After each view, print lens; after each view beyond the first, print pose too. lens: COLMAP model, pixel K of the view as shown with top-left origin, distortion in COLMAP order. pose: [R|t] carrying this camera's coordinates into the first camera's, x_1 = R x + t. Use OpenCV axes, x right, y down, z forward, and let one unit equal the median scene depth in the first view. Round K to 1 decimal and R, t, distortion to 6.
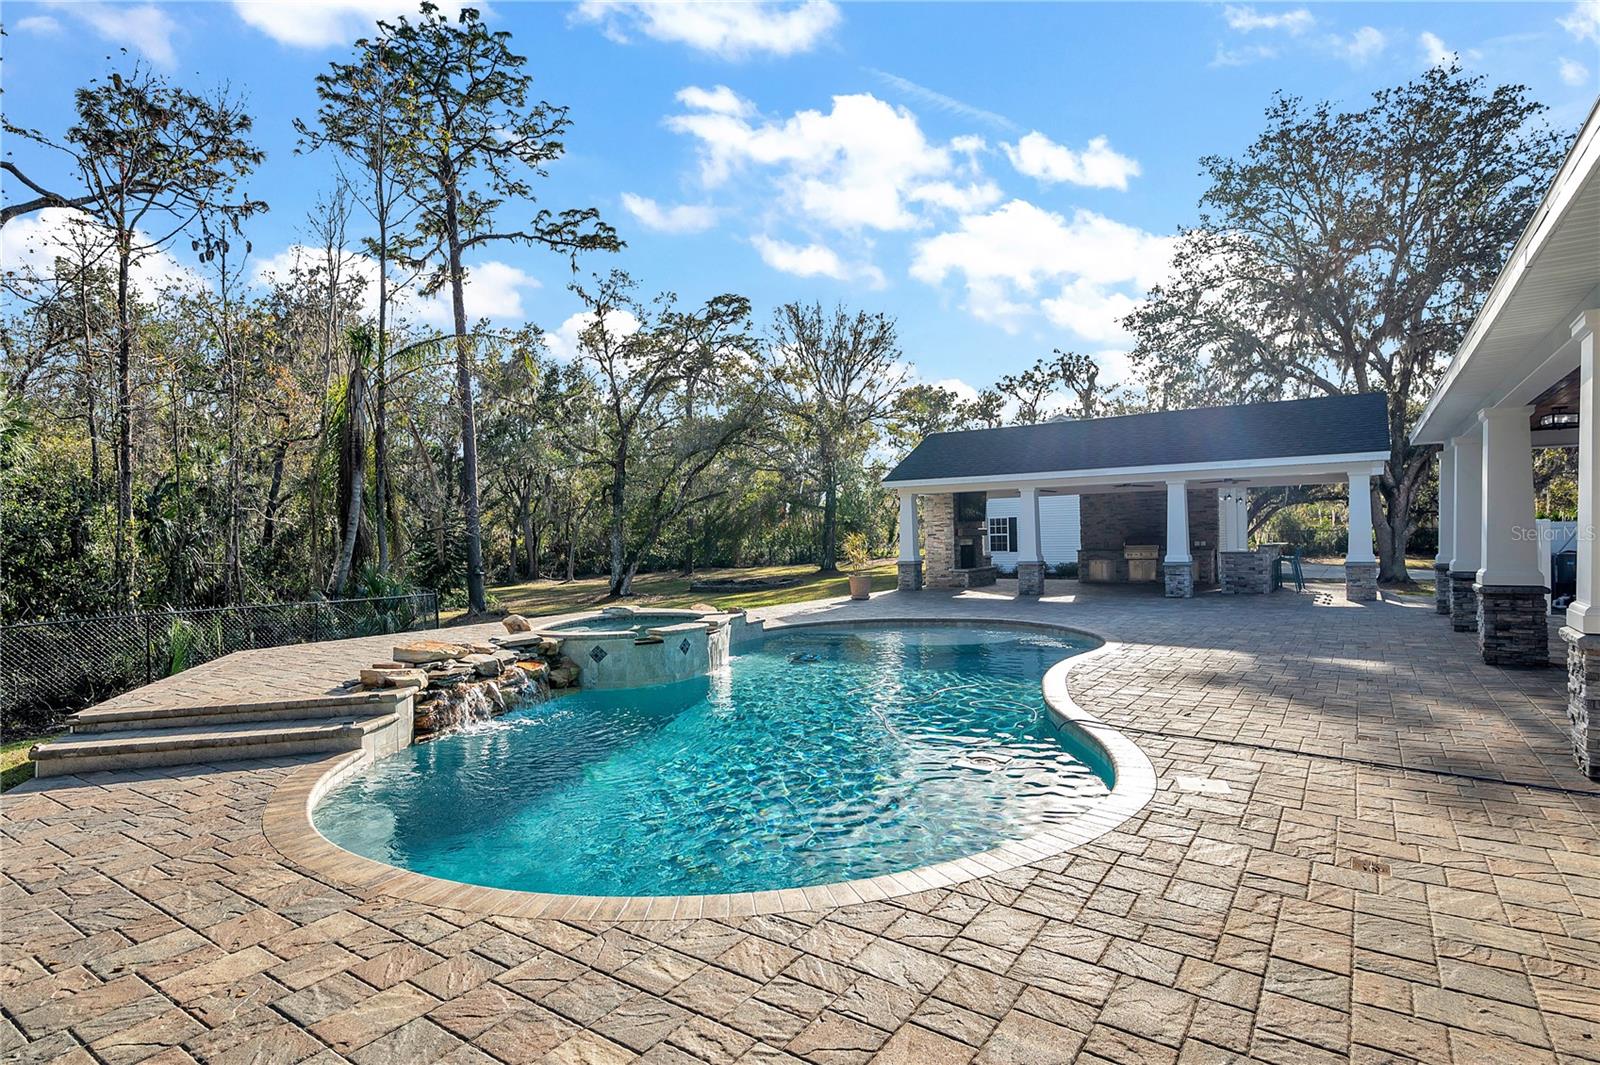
lens RADIAL K [[820.8, 0, 808.1], [0, 820.8, 535.9], [0, 0, 1]] dist [-0.002385, -0.000619]
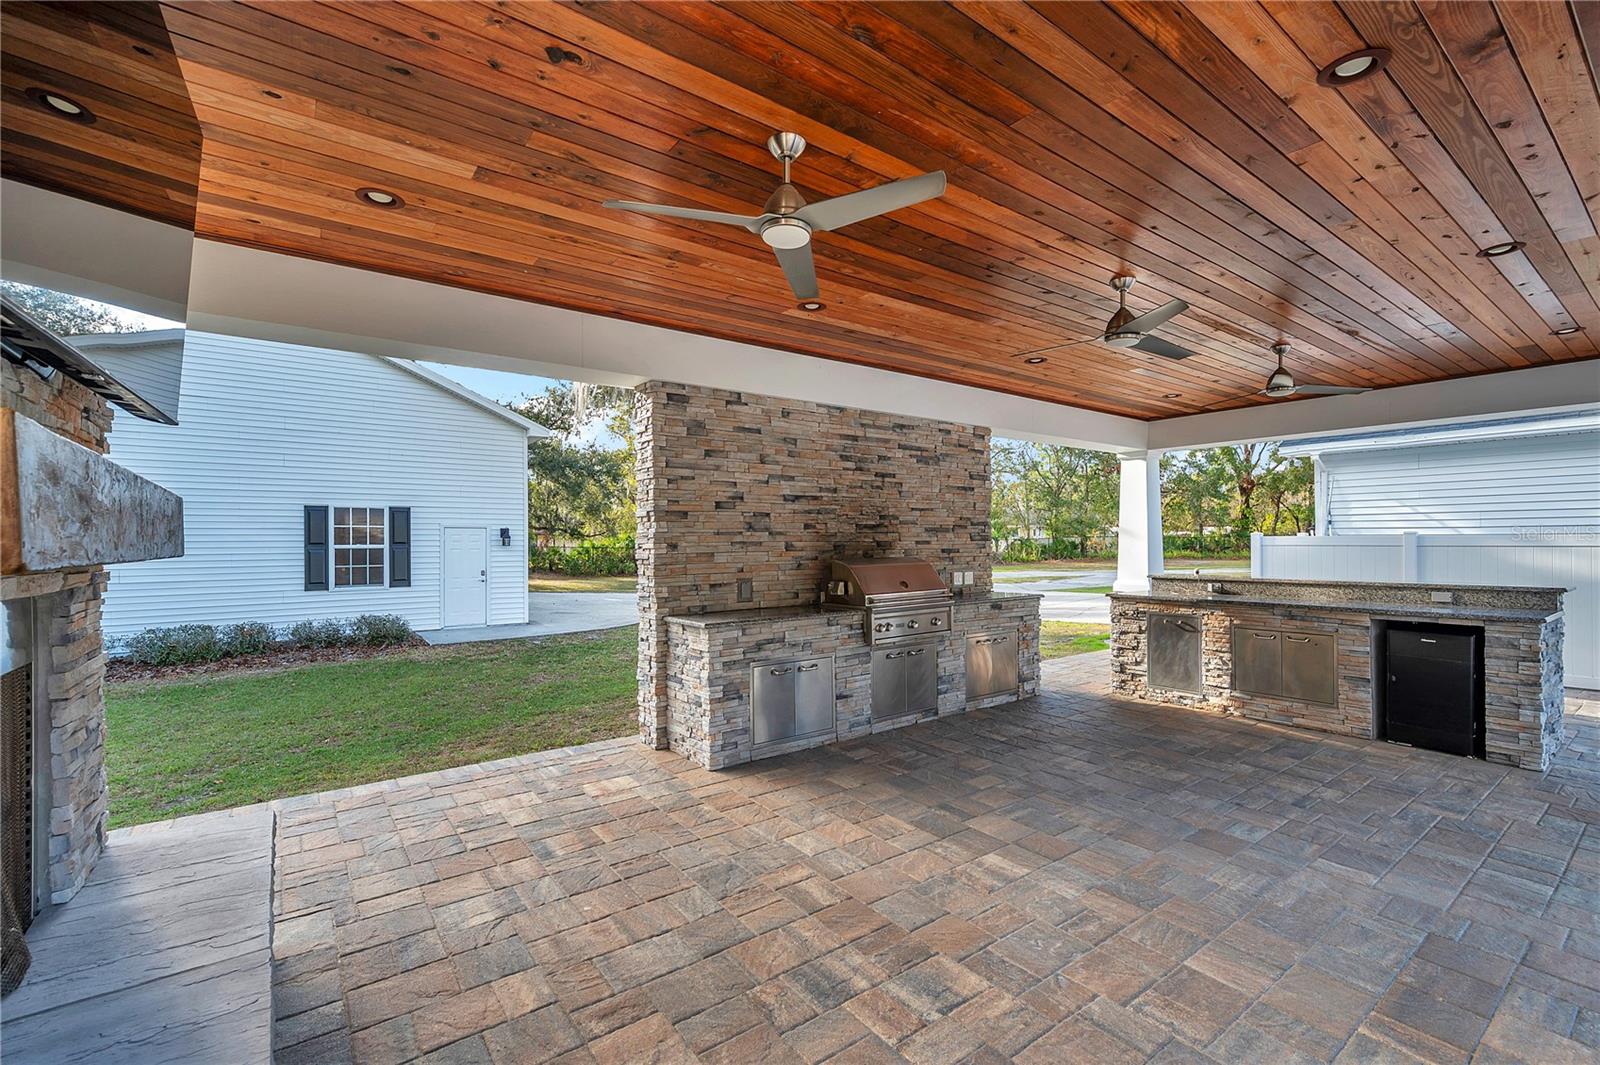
lens RADIAL K [[684.8, 0, 800.7], [0, 684.8, 538.4], [0, 0, 1]] dist [-0.001094, 0.000036]
pose [[0.338795, 0.021913, 0.940605, 0.154869], [-0.000886, 0.999736, -0.022971, -0.001003], [-0.940860, 0.006949, 0.338725, 0.852488]]
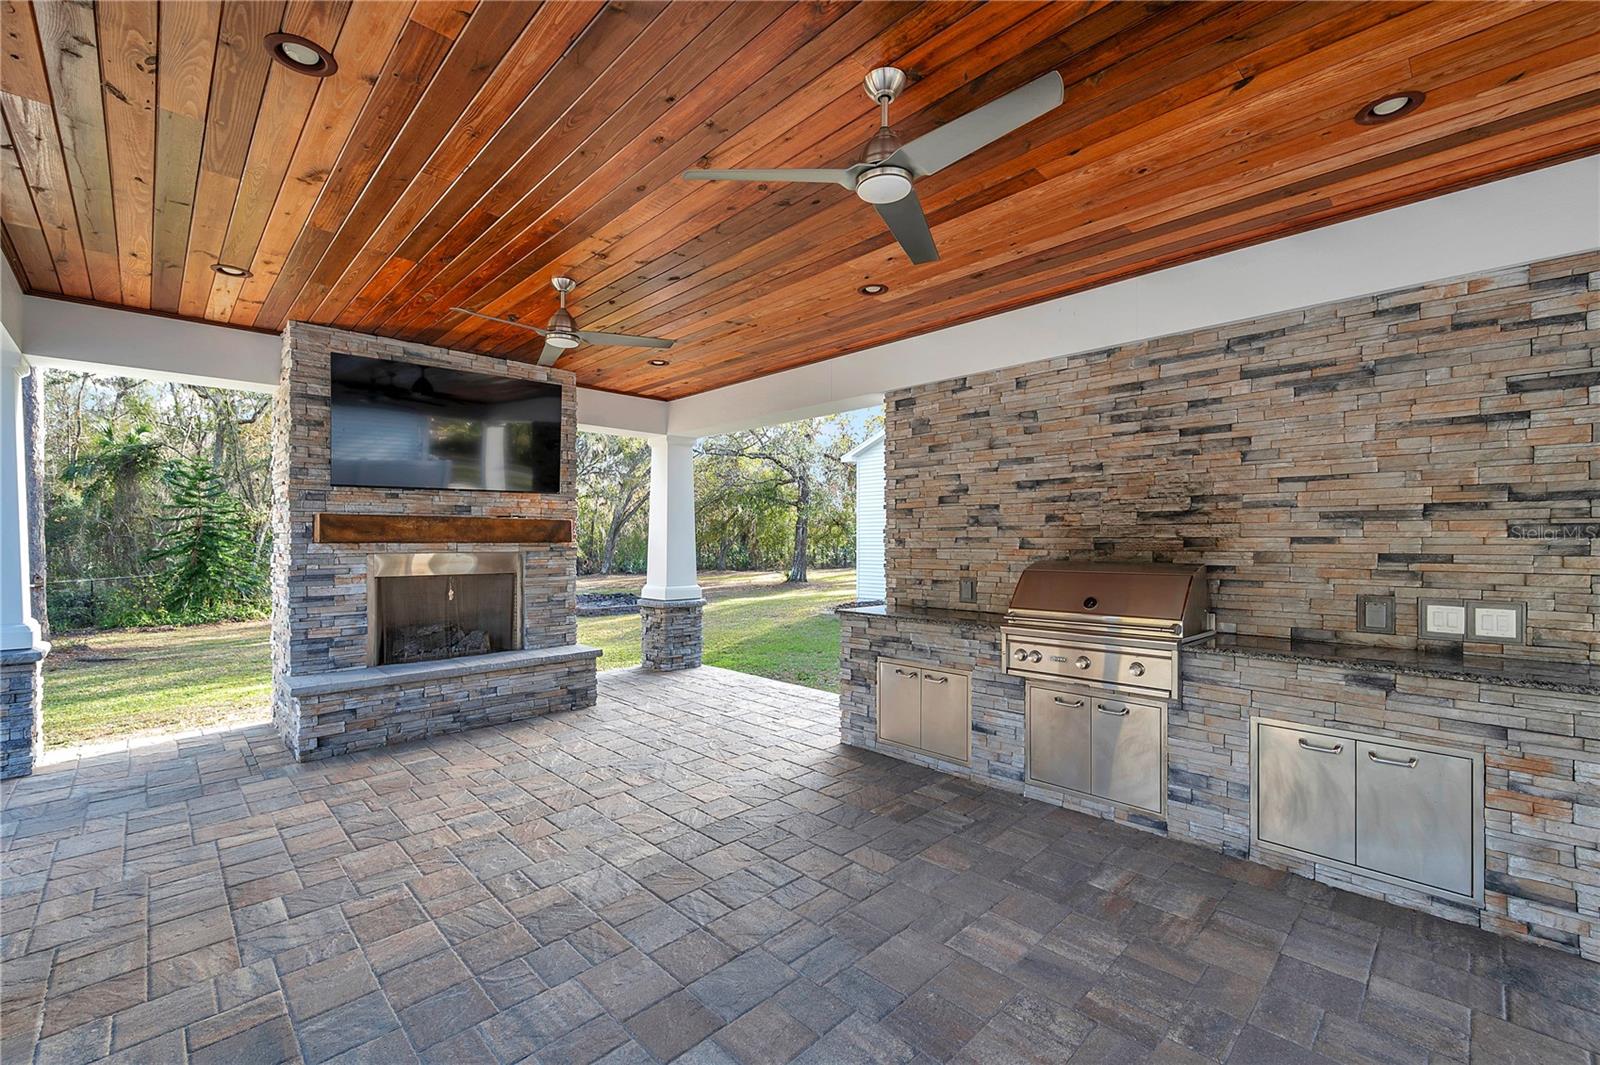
lens RADIAL K [[665.7, 0, 810.0], [0, 665.7, 538.6], [0, 0, 1]] dist [0.000560, 0.000015]
pose [[0.980973, 0.020085, -0.193102, 0.333049], [-0.019988, 0.999797, 0.002448, -0.003954], [0.193112, 0.001458, 0.981176, 0.749550]]
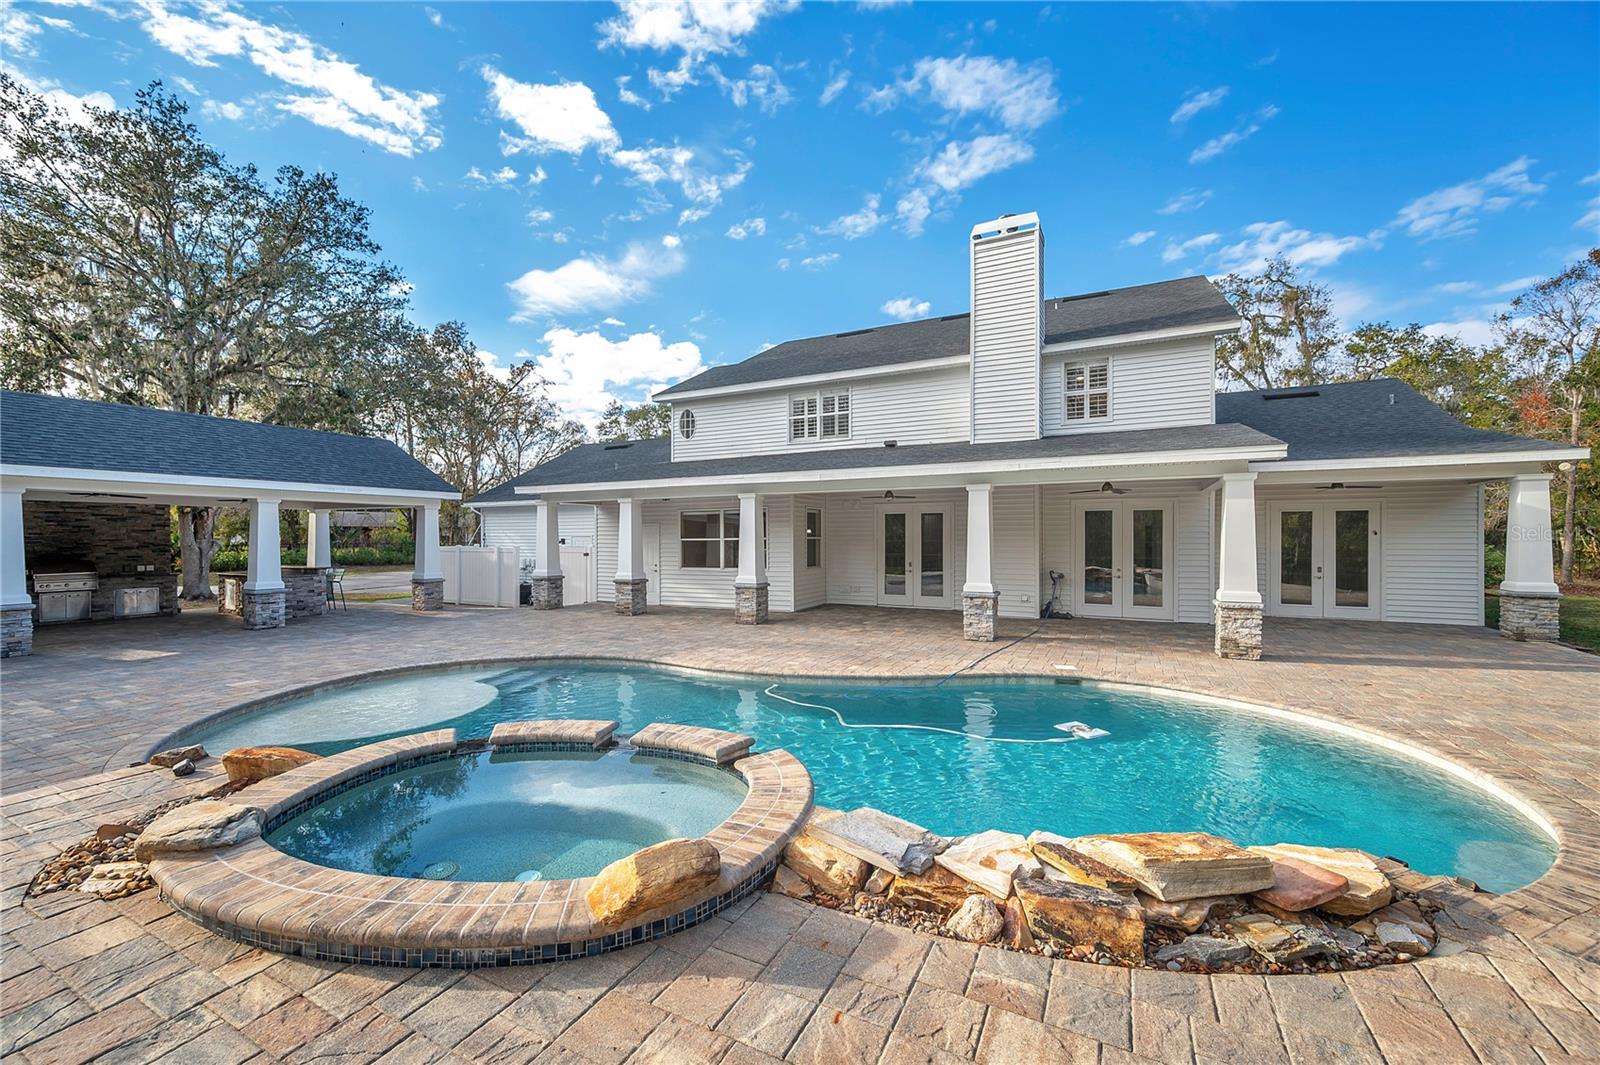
lens RADIAL K [[637.5, 0, 805.7], [0, 637.5, 537.1], [0, 0, 1]] dist [-0.000965, 0.000227]
pose [[-0.123799, 0.018010, 0.992144, -0.230744], [0.003716, 0.999837, -0.017686, -0.007617], [-0.992300, 0.001498, -0.123845, 0.356352]]
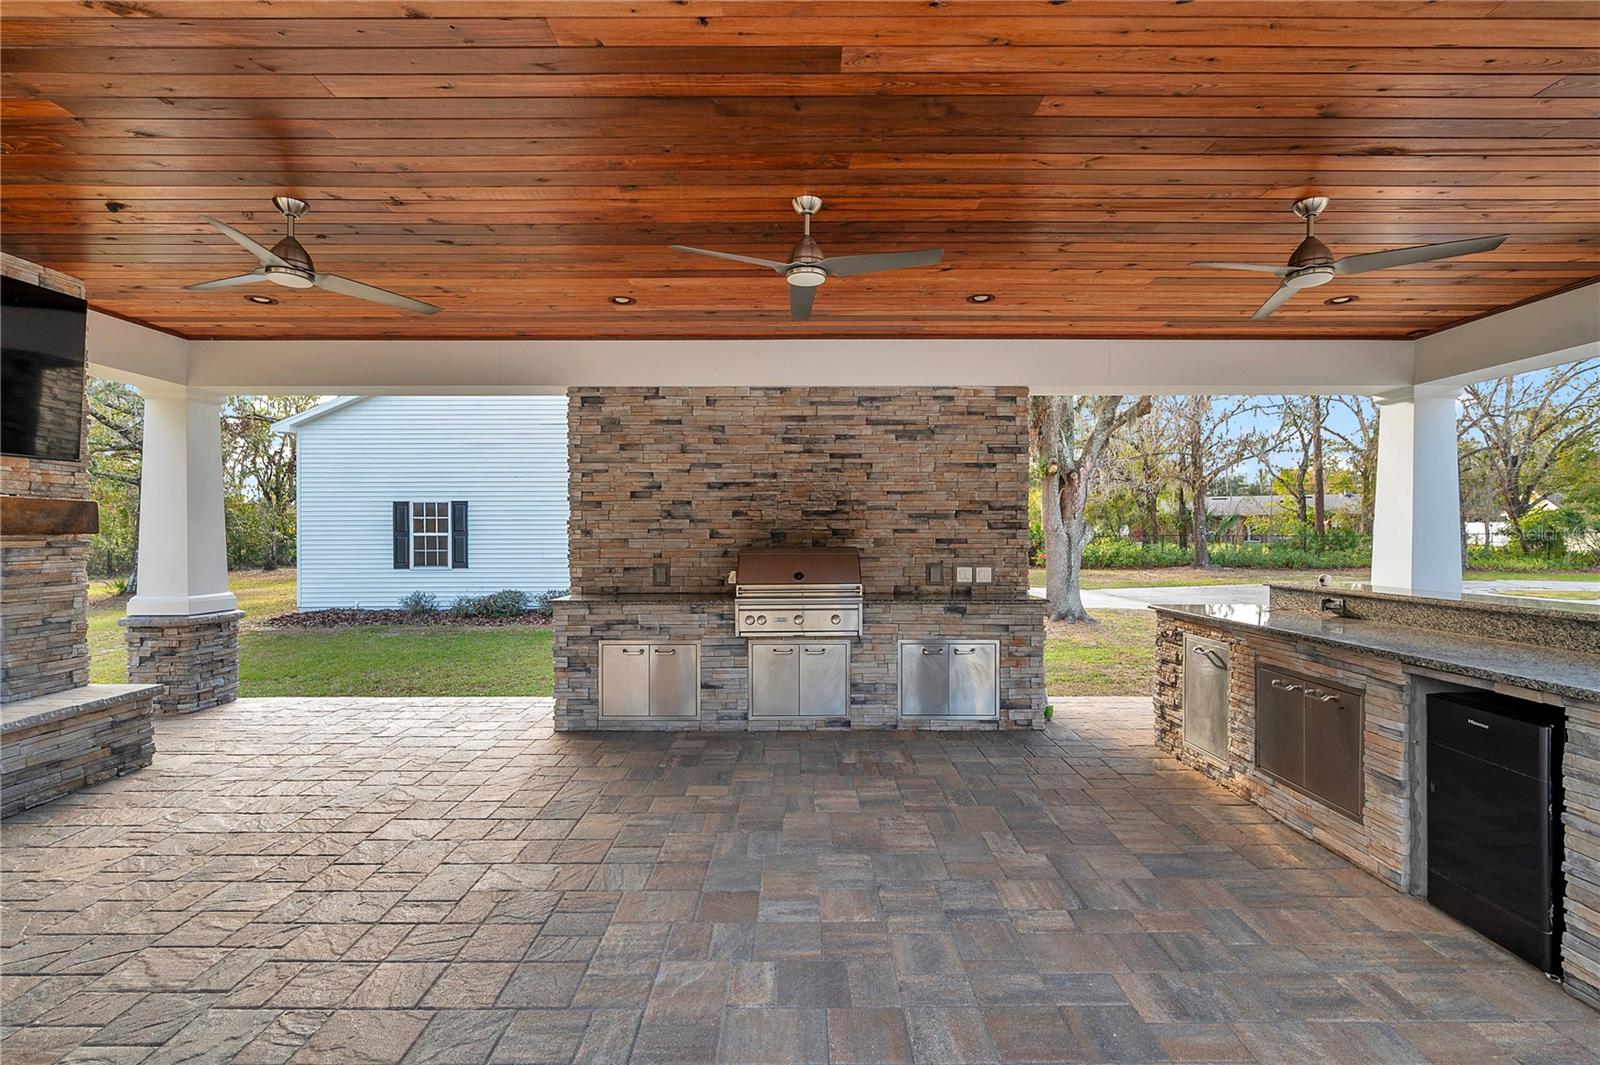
lens RADIAL K [[707.7, 0, 802.8], [0, 707.7, 537.9], [0, 0, 1]] dist [0.001304, 0.000244]
pose [[0.827574, 0.016238, 0.561122, 0.252918], [-0.016202, 0.999856, -0.005039, -0.001429], [-0.561123, -0.004921, 0.827718, 0.729387]]
